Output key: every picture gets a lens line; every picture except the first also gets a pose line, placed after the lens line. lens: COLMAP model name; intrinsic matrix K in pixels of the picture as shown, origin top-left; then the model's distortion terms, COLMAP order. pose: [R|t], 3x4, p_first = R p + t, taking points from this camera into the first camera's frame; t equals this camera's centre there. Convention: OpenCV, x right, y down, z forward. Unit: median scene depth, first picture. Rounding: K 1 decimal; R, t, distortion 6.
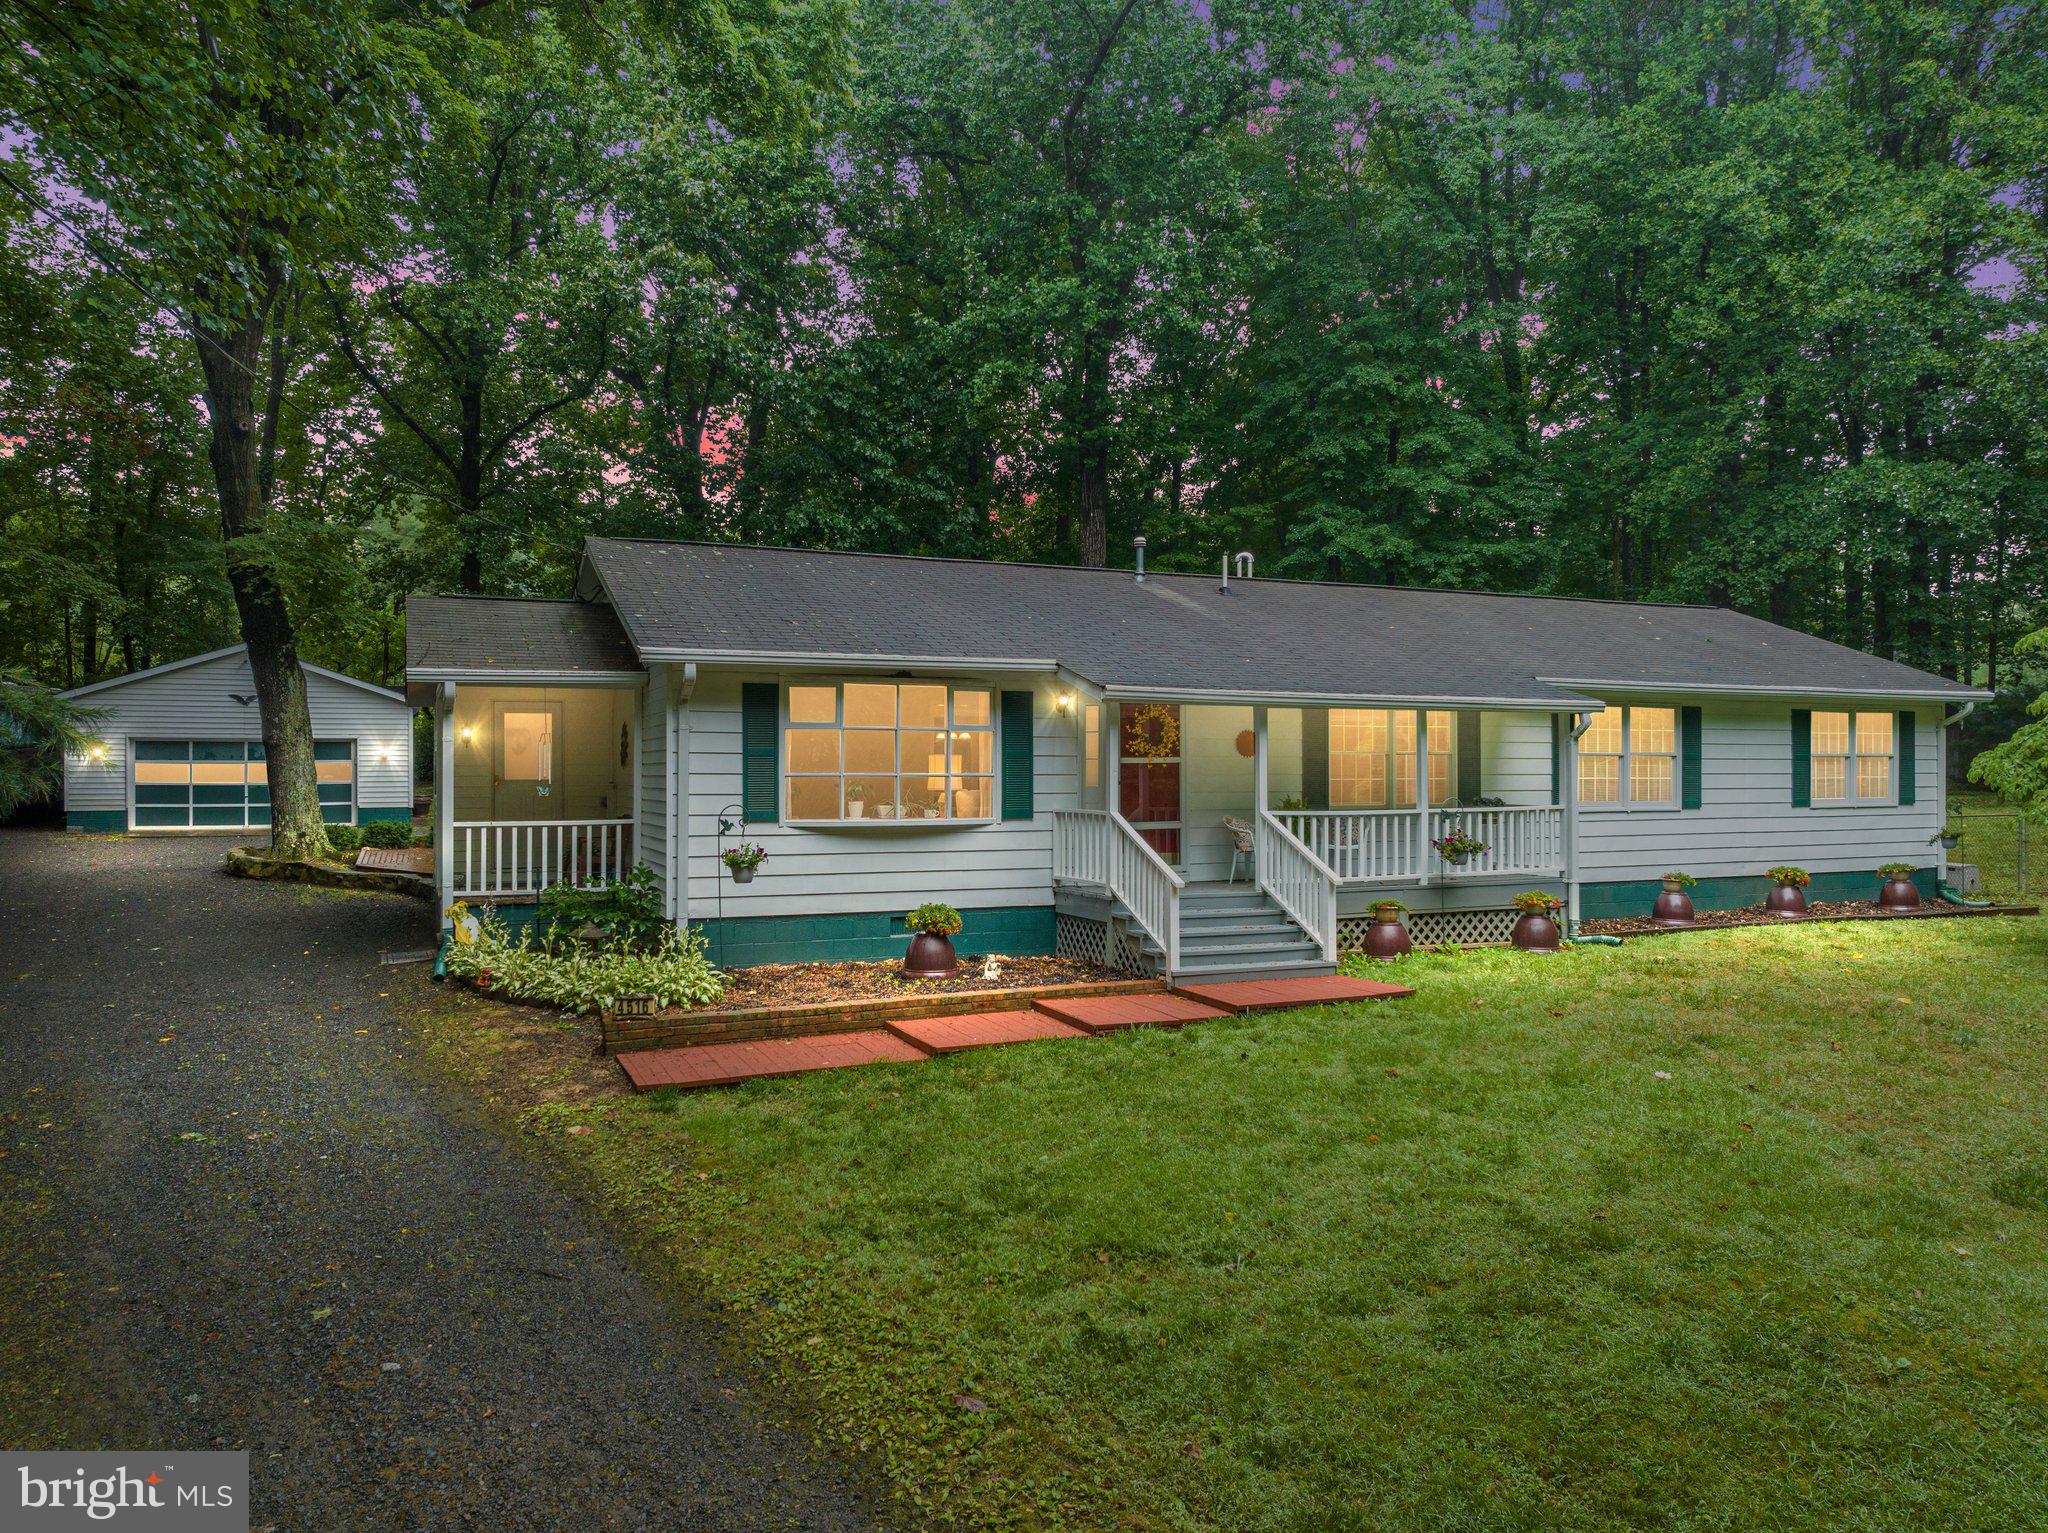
lens RADIAL K [[1433.8, 0, 1018.8], [0, 1433.8, 769.1], [0, 0, 1]] dist [-0.024175, -0.008310]
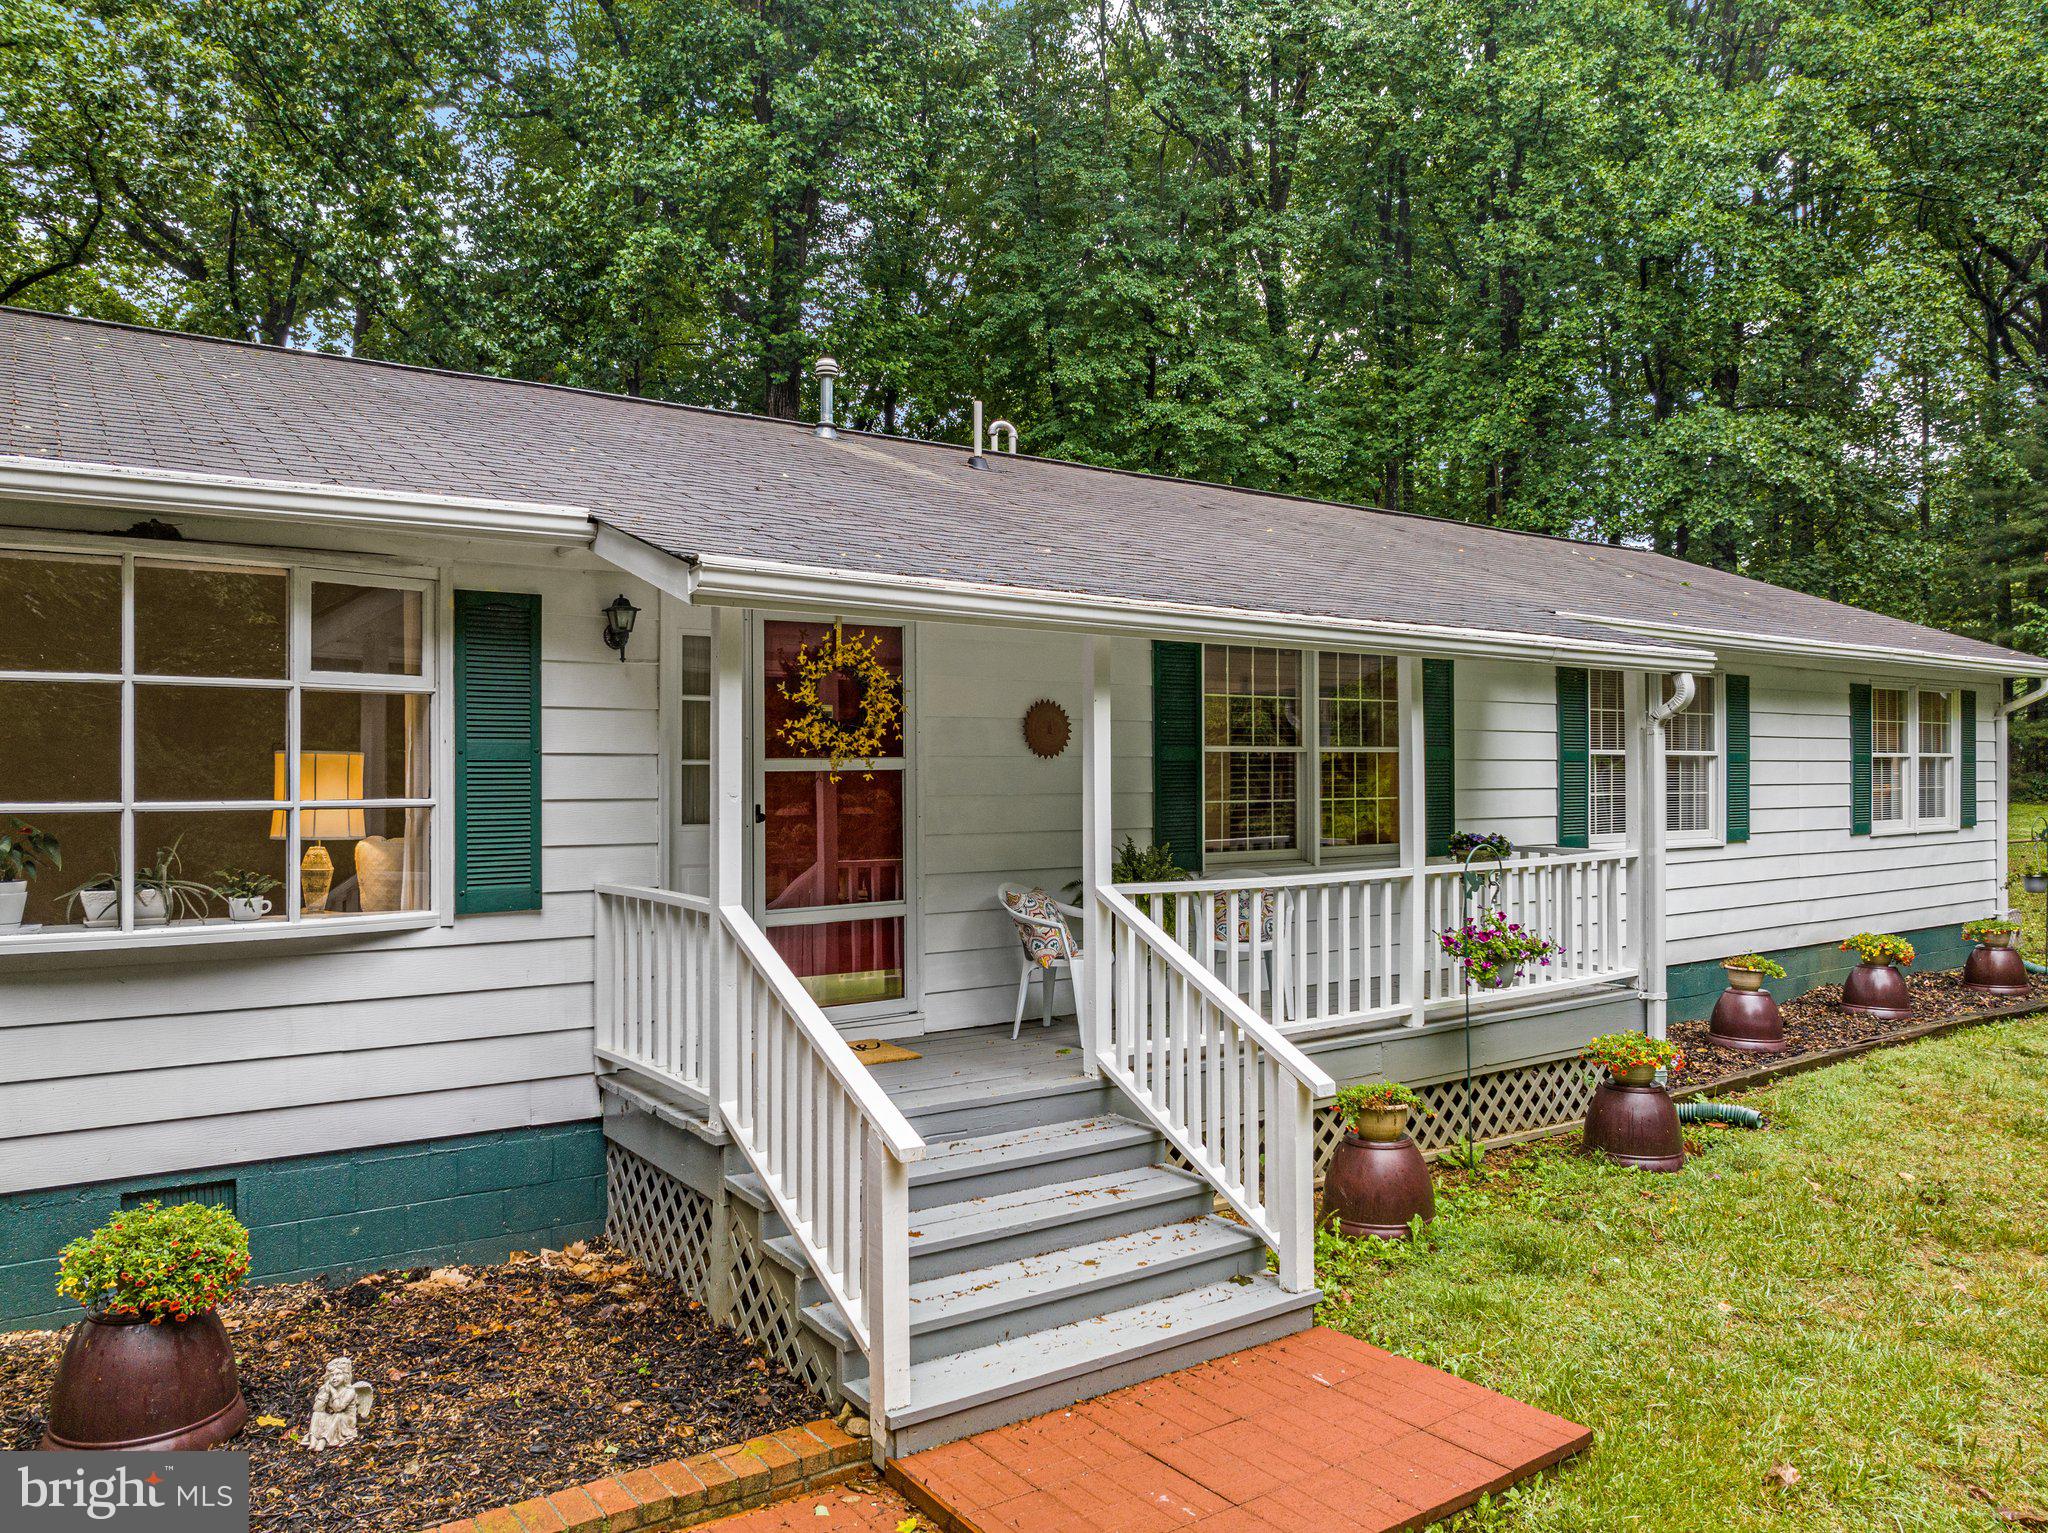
lens RADIAL K [[1433.8, 0, 1022.0], [0, 1433.8, 779.3], [0, 0, 1]] dist [-0.024175, -0.008310]
pose [[0.979561, -0.001685, 0.201139, 0.056253], [-0.000094, 0.999961, 0.008833, -0.005207], [-0.201146, -0.008672, 0.979523, 0.529582]]
